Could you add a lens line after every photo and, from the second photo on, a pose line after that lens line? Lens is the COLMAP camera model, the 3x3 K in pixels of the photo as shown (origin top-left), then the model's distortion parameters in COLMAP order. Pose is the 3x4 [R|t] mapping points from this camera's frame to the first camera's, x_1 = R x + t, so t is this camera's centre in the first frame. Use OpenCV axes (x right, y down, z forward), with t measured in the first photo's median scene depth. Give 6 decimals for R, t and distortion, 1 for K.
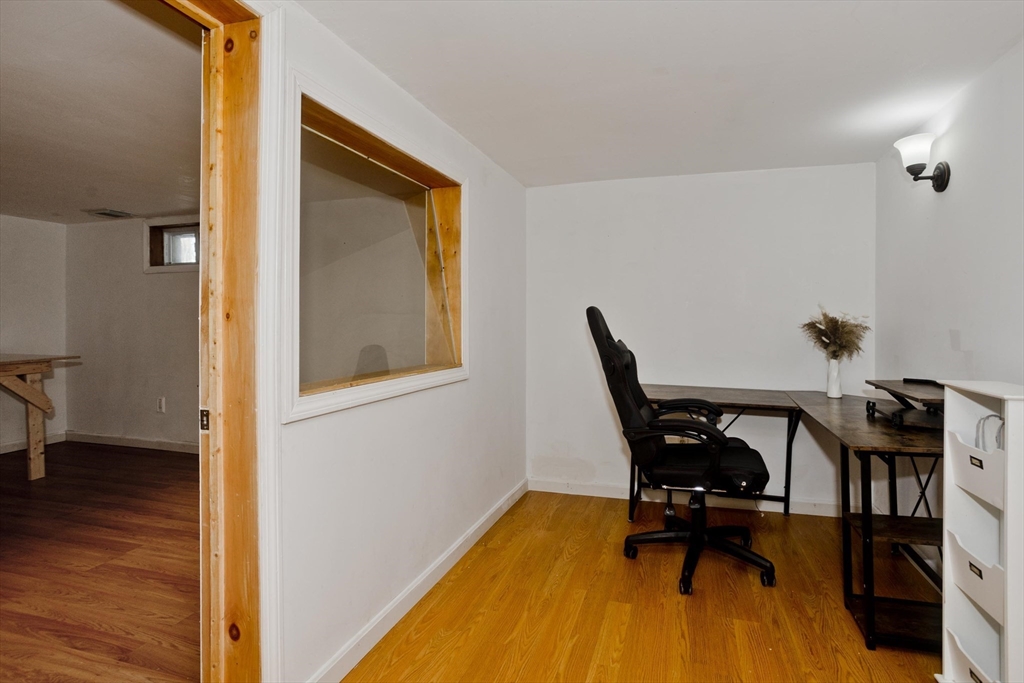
lens RADIAL K [[507.1, 0, 553.0], [0, 507.1, 328.4], [0, 0, 1]] dist [-0.039919, 0.012276]
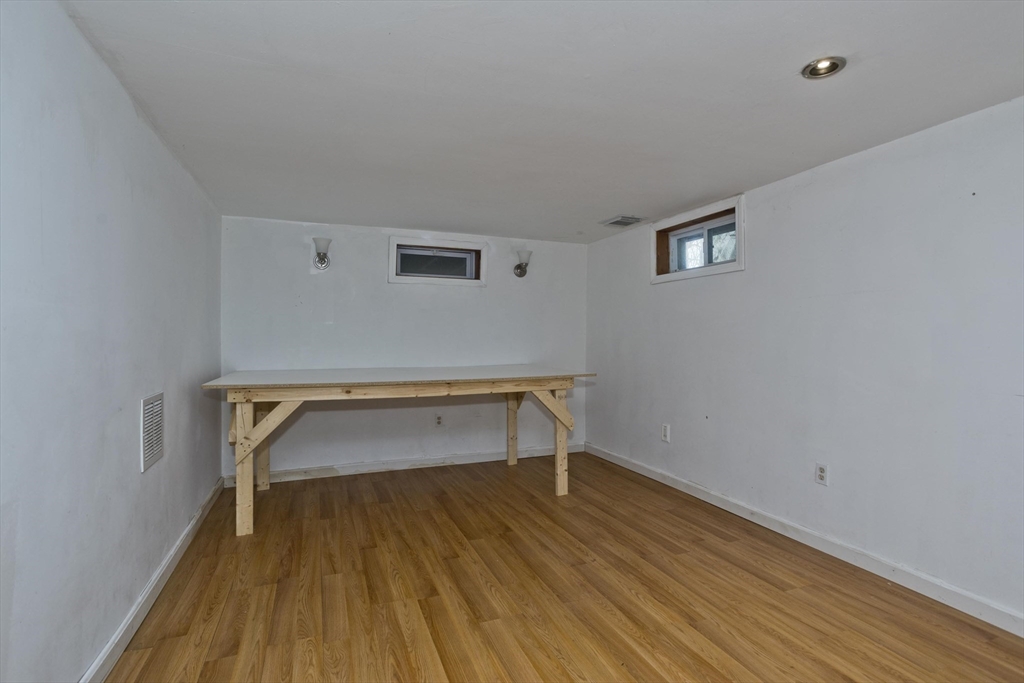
lens RADIAL K [[491.0, 0, 512.0], [0, 491.0, 341.5], [0, 0, 1]] dist [-0.032993, 0.000174]
pose [[0.598774, 0.006311, -0.800893, -0.316664], [-0.012517, 0.999921, -0.001479, -0.001693], [0.800821, 0.010910, 0.598805, 0.321267]]
